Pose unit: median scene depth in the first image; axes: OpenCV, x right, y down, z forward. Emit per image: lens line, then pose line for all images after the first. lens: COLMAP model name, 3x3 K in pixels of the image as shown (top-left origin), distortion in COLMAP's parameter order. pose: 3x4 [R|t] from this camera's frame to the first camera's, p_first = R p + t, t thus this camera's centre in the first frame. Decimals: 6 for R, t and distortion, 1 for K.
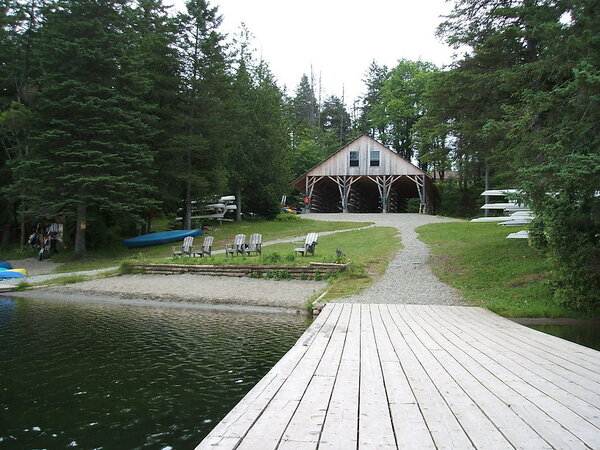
lens RADIAL K [[831.7, 0, 300.2], [0, 831.7, 225.4], [0, 0, 1]] dist [-0.111525, 0.000000]
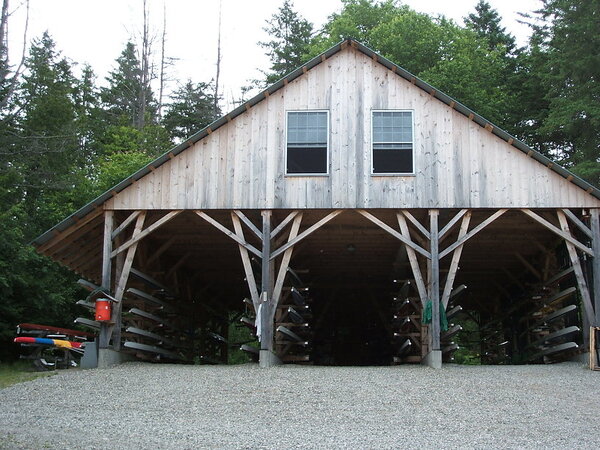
lens RADIAL K [[831.7, 0, 300.5], [0, 831.7, 225.7], [0, 0, 1]] dist [-0.111525, 0.000000]
pose [[0.980035, 0.028305, 0.196800, 0.015932], [0.000453, 0.989495, -0.144568, -0.020509], [-0.198825, 0.141771, 0.969727, 0.765202]]
